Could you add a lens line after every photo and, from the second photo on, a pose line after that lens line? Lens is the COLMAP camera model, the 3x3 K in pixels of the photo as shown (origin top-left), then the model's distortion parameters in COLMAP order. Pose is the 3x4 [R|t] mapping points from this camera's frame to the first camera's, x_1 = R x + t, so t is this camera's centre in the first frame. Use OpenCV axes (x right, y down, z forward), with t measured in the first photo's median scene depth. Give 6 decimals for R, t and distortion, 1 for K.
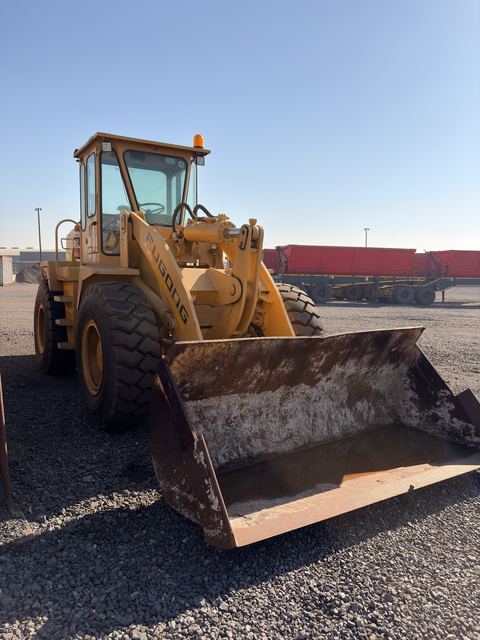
lens RADIAL K [[483.9, 0, 238.0], [0, 483.9, 324.8], [0, 0, 1]] dist [0.042180, -0.032545]
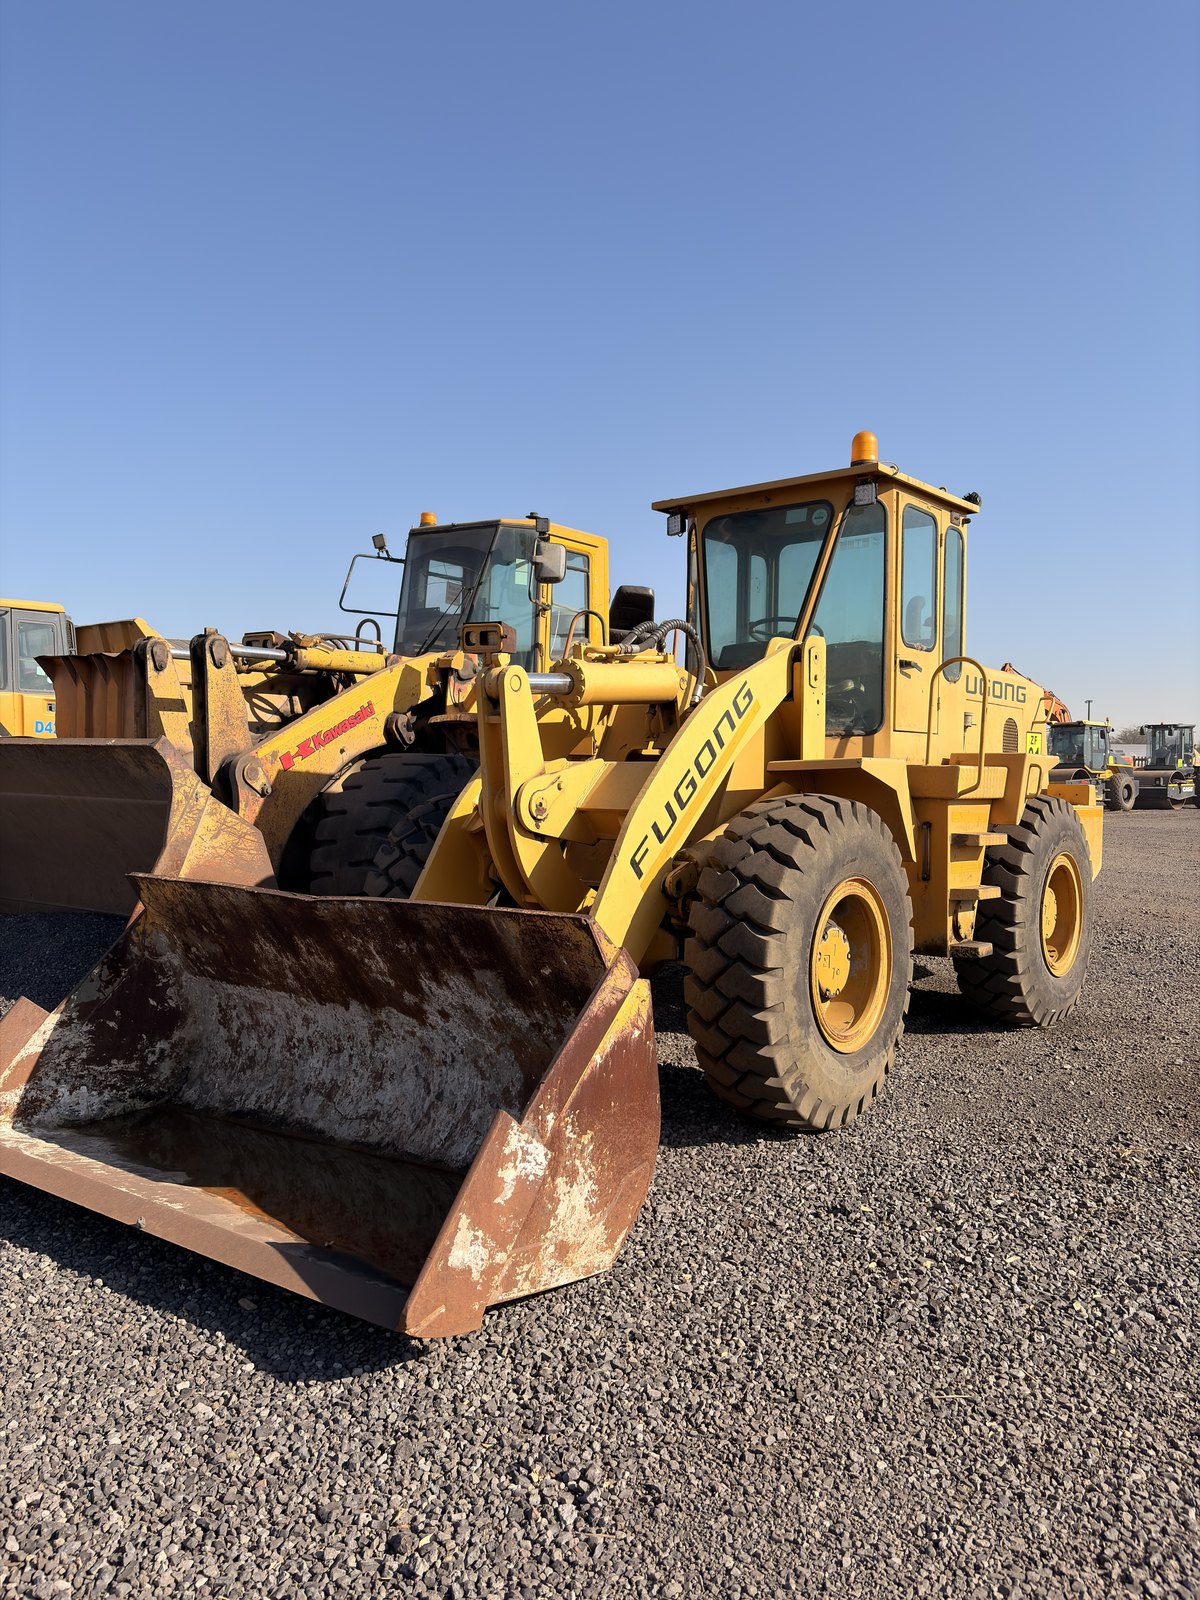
lens RADIAL K [[1209.8, 0, 600.5], [0, 1209.8, 796.5], [0, 0, 1]] dist [0.042180, -0.032545]
pose [[0.344577, 0.002792, -0.938754, 1.041297], [-0.095195, 0.994945, -0.031983, -0.048214], [0.933919, 0.100386, 0.343100, 0.632892]]
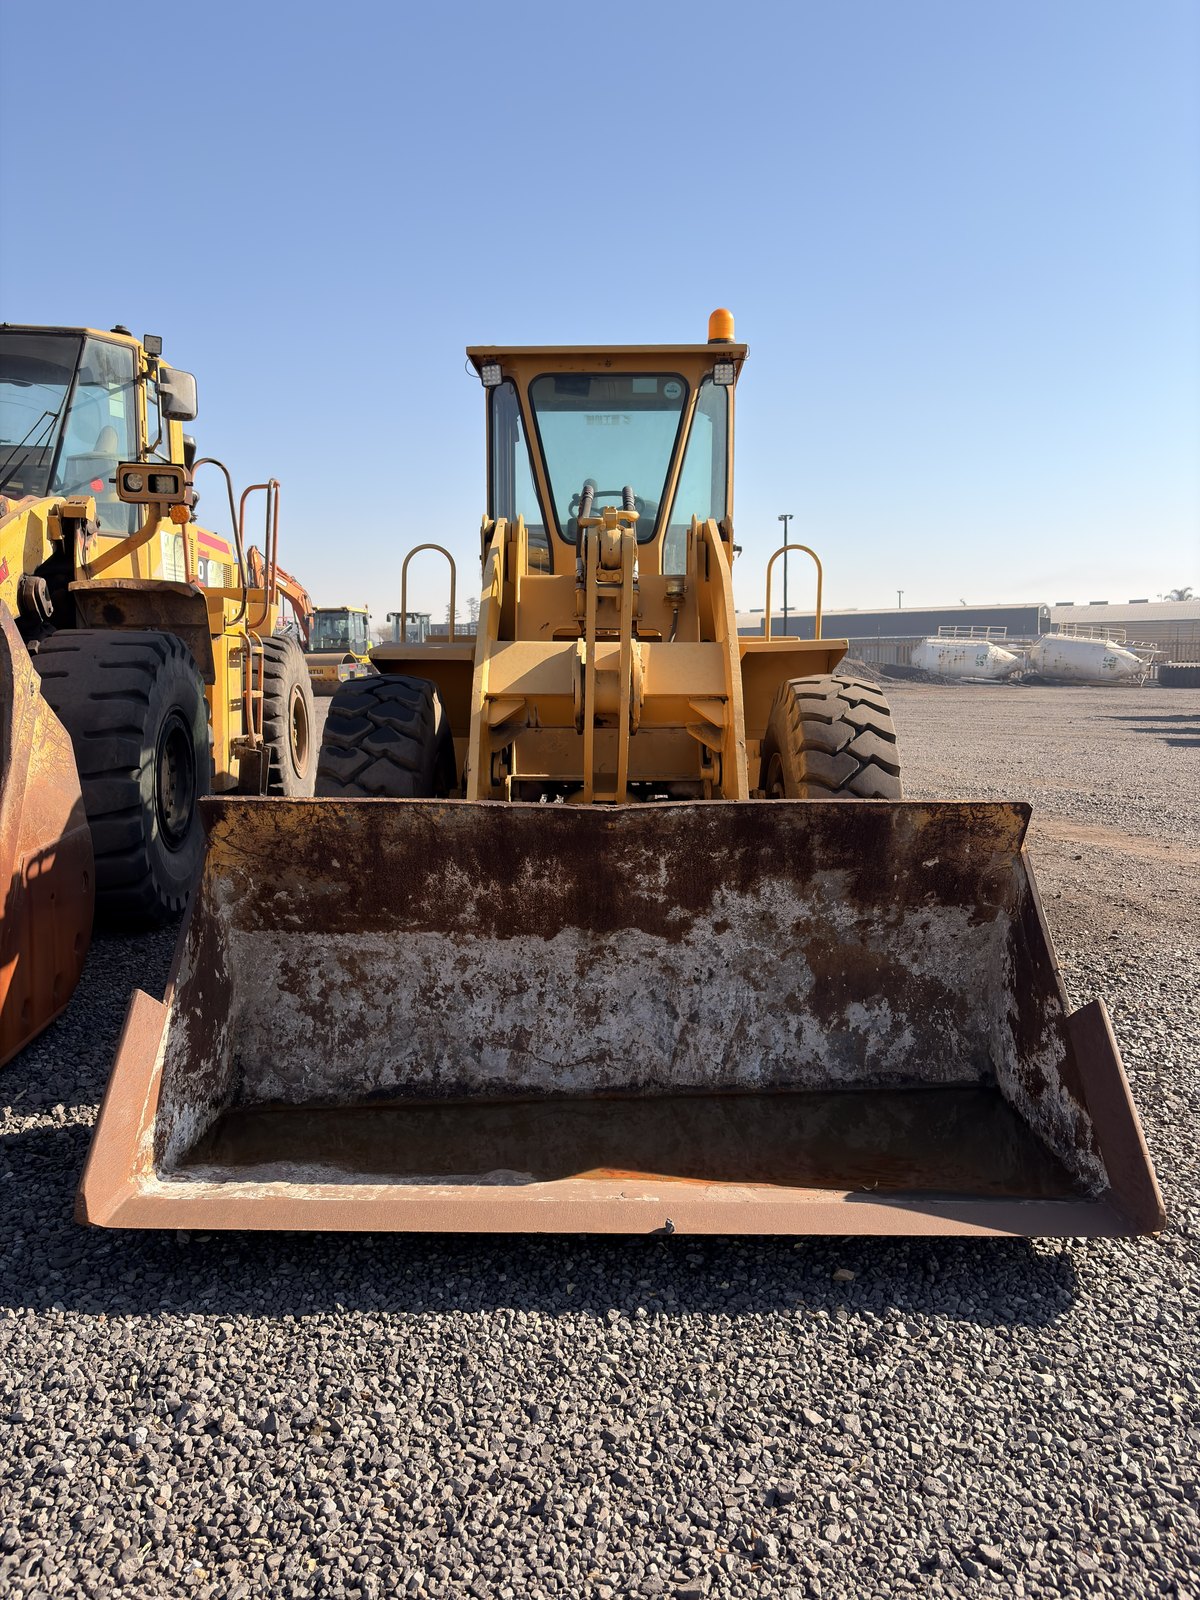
lens RADIAL K [[1209.8, 0, 600.0], [0, 1209.8, 798.3], [0, 0, 1]] dist [0.042180, -0.032545]
pose [[0.842552, 0.045718, -0.536671, 0.515713], [-0.043340, 0.998915, 0.017054, 0.000451], [0.536868, 0.008890, 0.843619, 0.131541]]
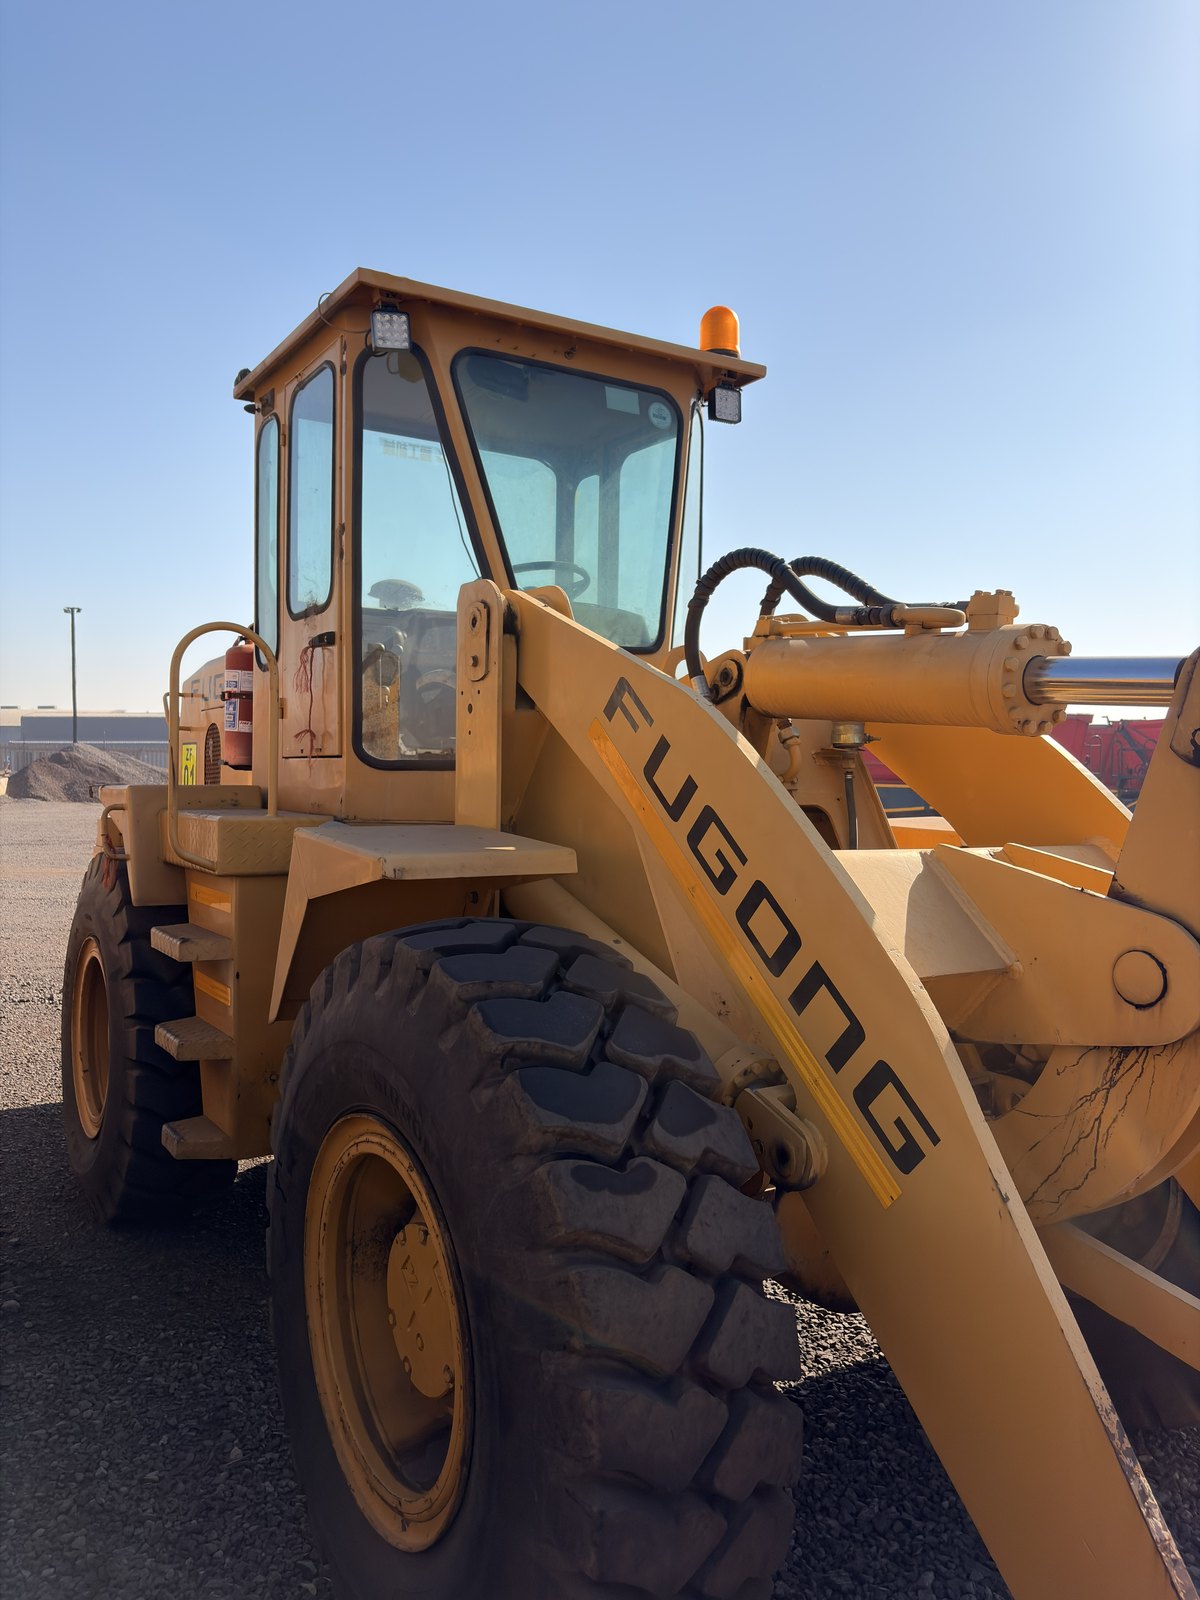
lens RADIAL K [[1209.8, 0, 592.1], [0, 1209.8, 799.0], [0, 0, 1]] dist [0.042180, -0.032545]
pose [[0.999788, -0.001435, 0.020536, -0.214511], [0.003080, 0.996766, -0.080296, -0.096015], [-0.020355, 0.080343, 0.996559, 0.481333]]
